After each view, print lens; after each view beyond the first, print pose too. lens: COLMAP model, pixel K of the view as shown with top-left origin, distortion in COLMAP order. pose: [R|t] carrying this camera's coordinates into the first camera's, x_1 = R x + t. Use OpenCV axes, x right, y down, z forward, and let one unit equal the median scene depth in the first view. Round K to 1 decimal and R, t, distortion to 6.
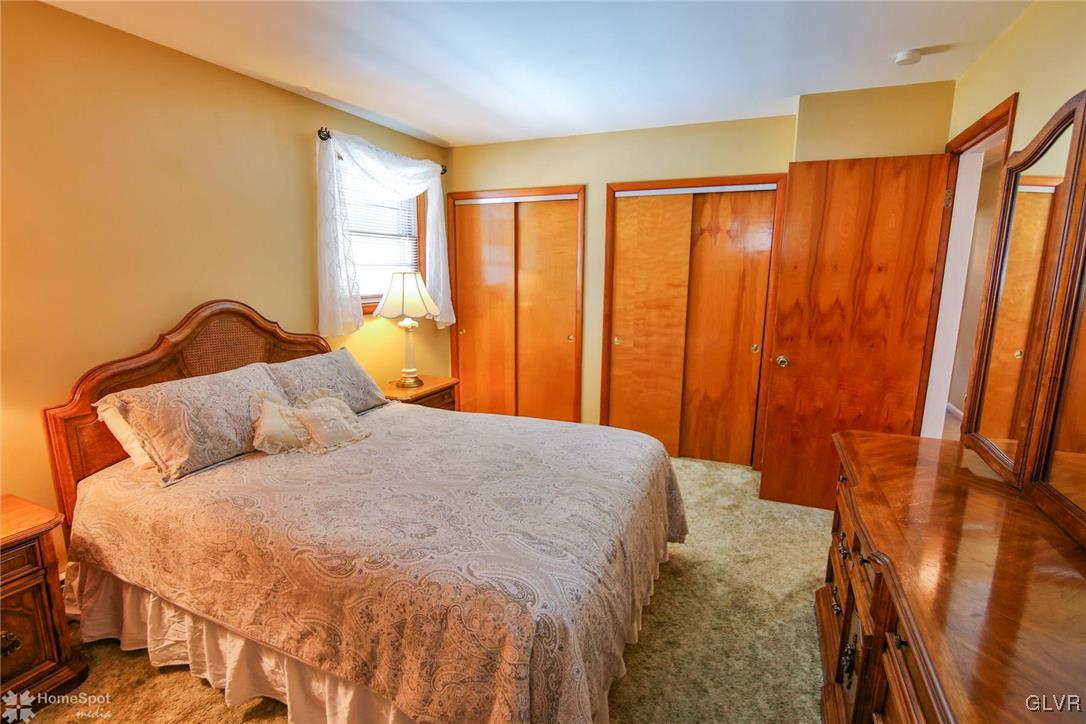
lens RADIAL K [[531.4, 0, 537.3], [0, 531.4, 368.8], [0, 0, 1]] dist [-0.023381, 0.000937]
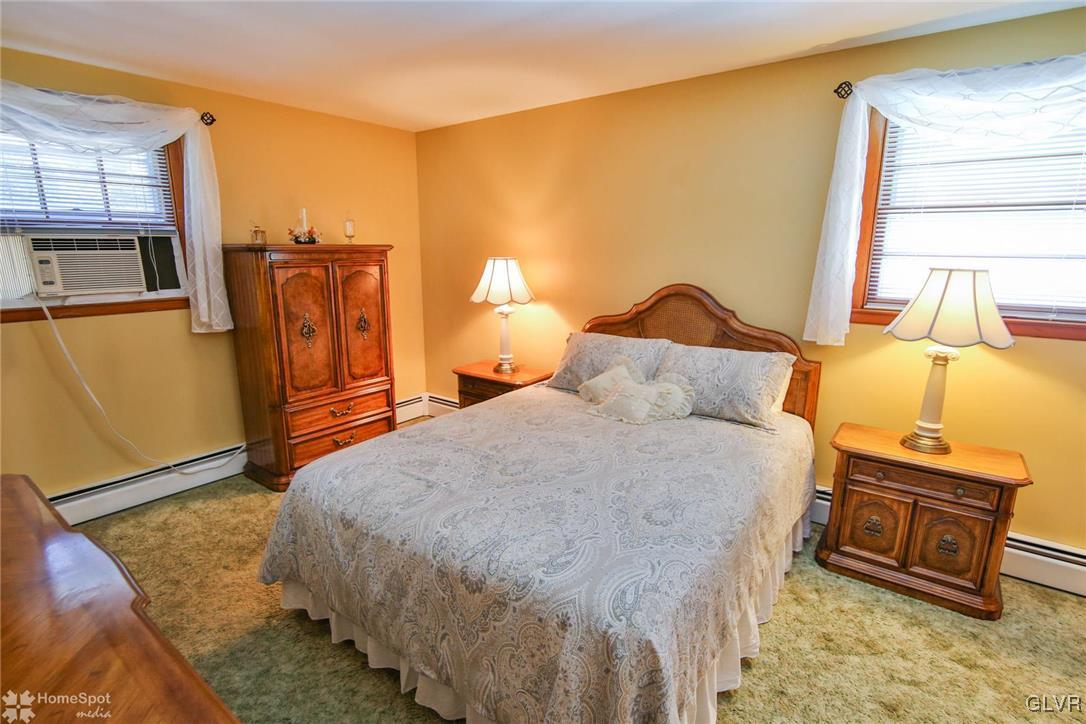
lens RADIAL K [[531.4, 0, 537.3], [0, 531.4, 368.8], [0, 0, 1]] dist [-0.023381, 0.000937]
pose [[-0.249751, 0.209193, -0.945443, 0.658923], [-0.181796, 0.948892, 0.257980, -0.199517], [0.951091, 0.236309, -0.198956, 0.981704]]
